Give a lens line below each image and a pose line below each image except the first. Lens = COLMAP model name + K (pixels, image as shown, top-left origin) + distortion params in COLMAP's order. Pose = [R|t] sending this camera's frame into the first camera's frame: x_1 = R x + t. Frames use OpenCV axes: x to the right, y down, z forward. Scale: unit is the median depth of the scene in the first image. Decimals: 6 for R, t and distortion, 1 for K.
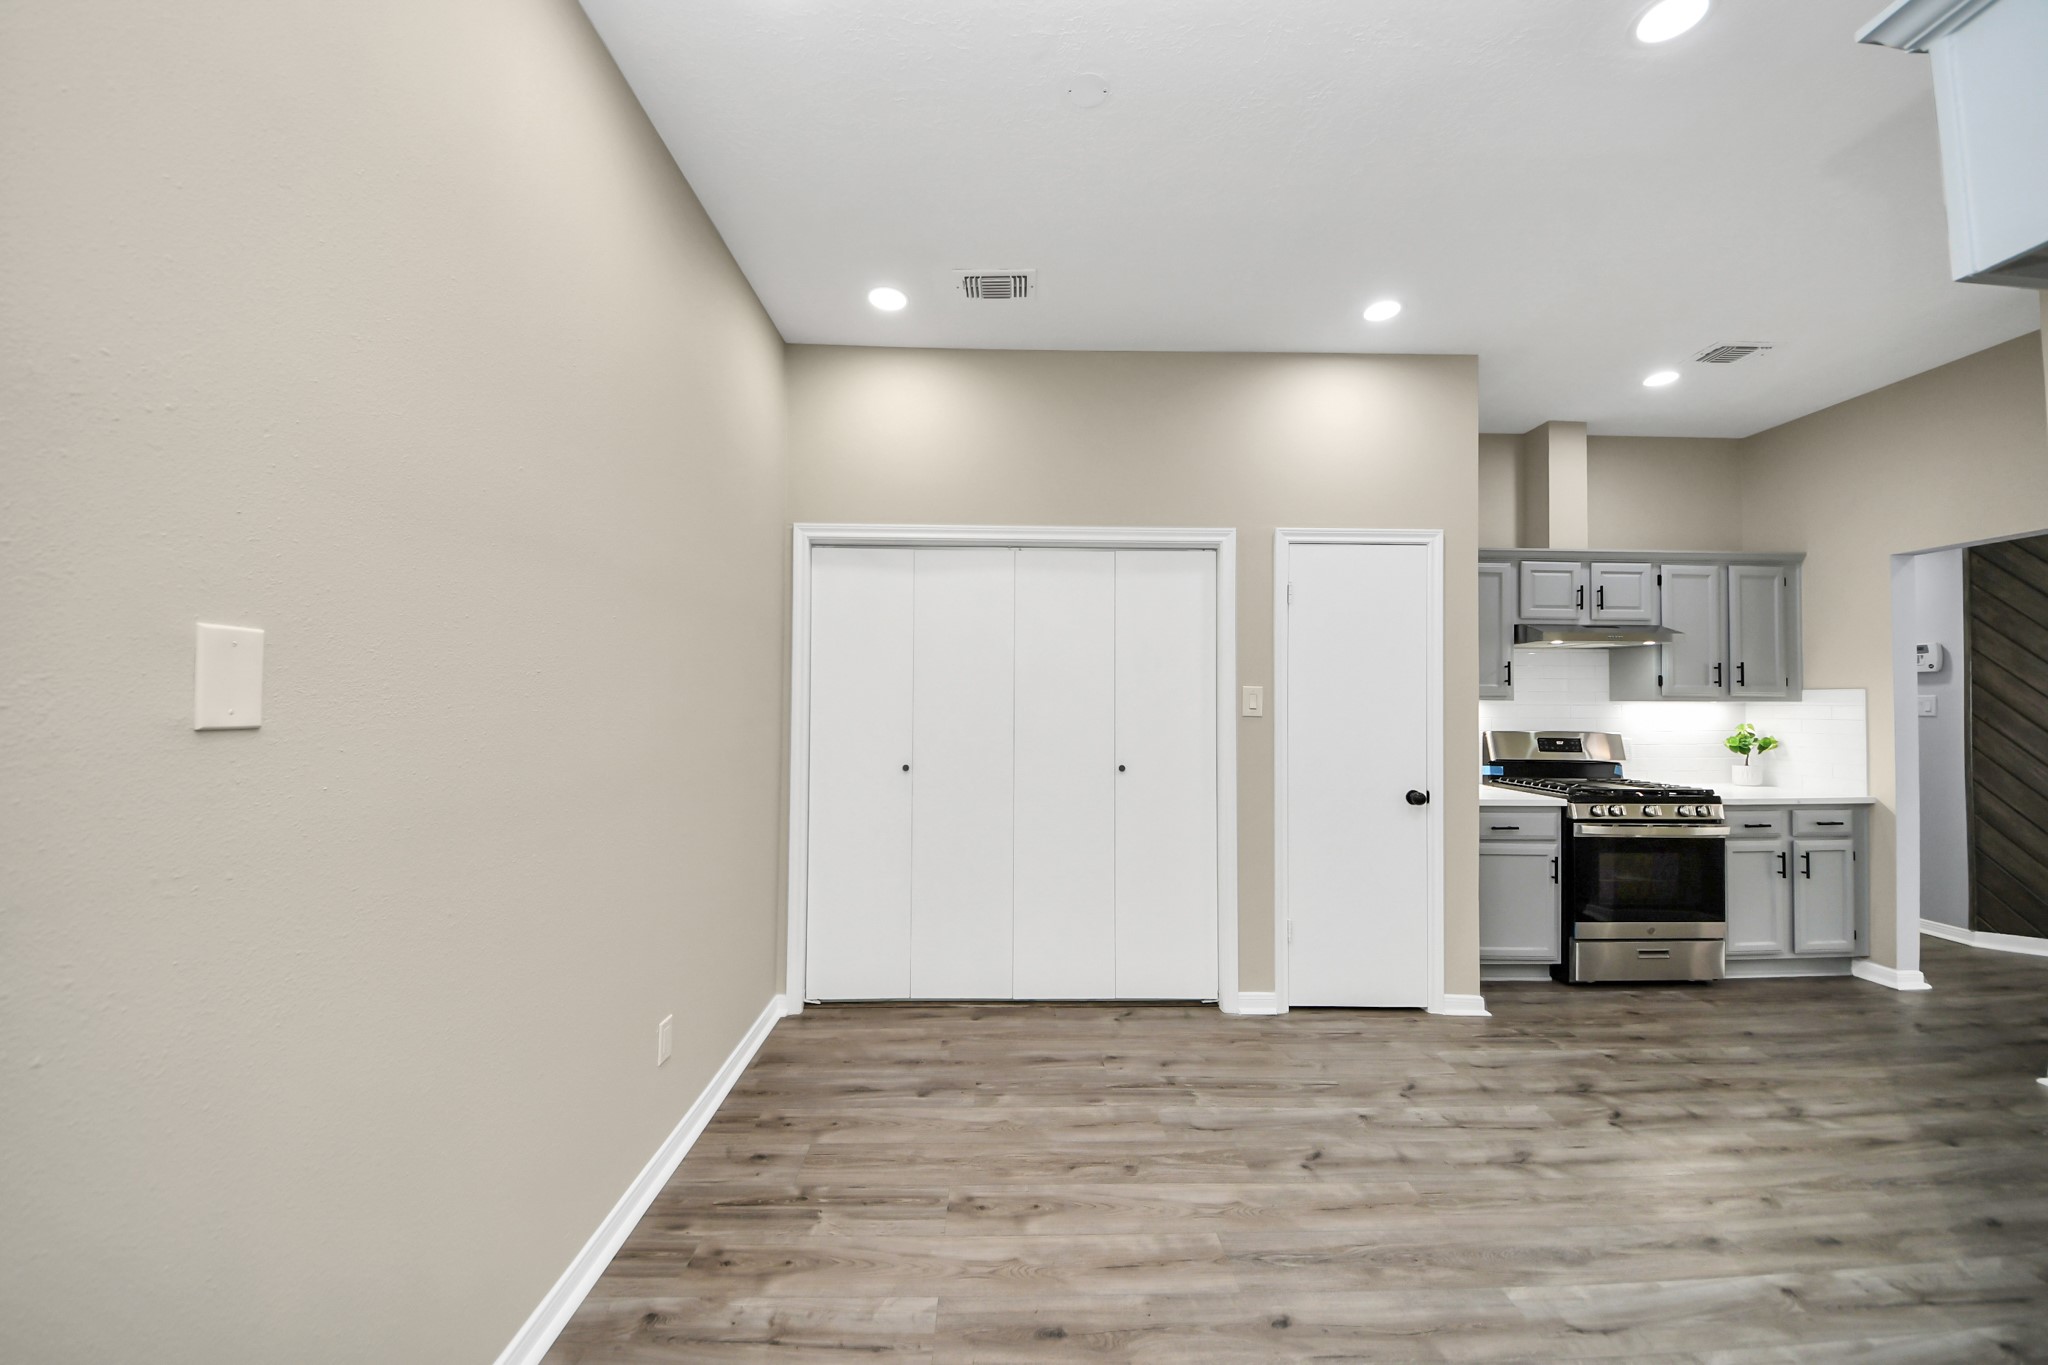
lens RADIAL K [[763.0, 0, 991.5], [0, 763.0, 689.8], [0, 0, 1]] dist [-0.026293, -0.000544]
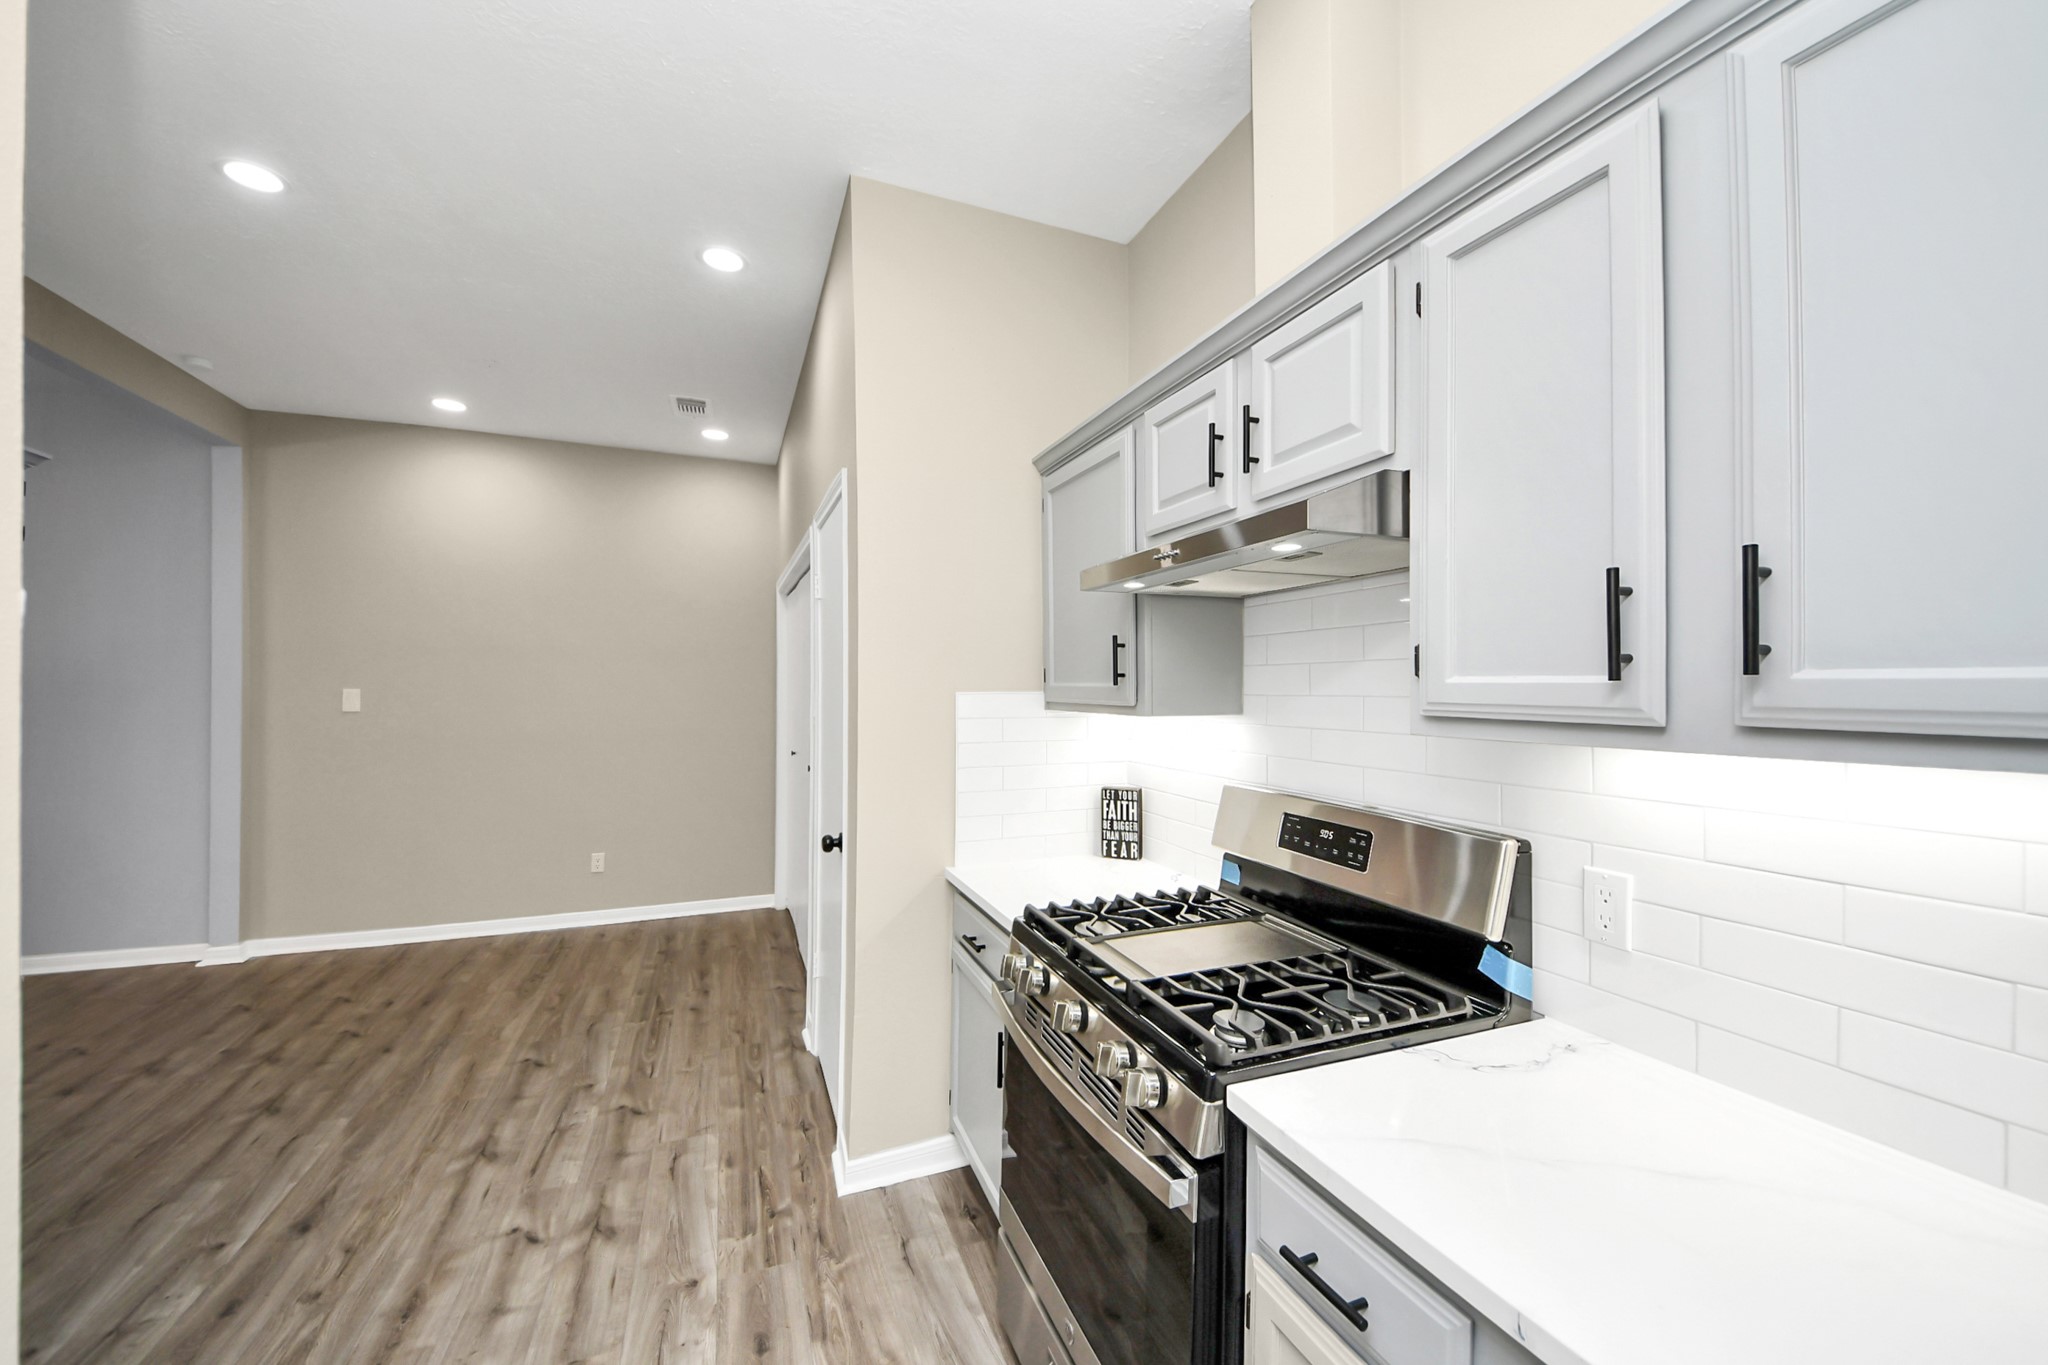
lens RADIAL K [[763.0, 0, 991.5], [0, 763.0, 689.8], [0, 0, 1]] dist [-0.026293, -0.000544]
pose [[0.339203, -0.015601, -0.940584, 2.042845], [0.010372, 0.999864, -0.012844, 0.007324], [0.940656, -0.005399, 0.339318, 1.386395]]
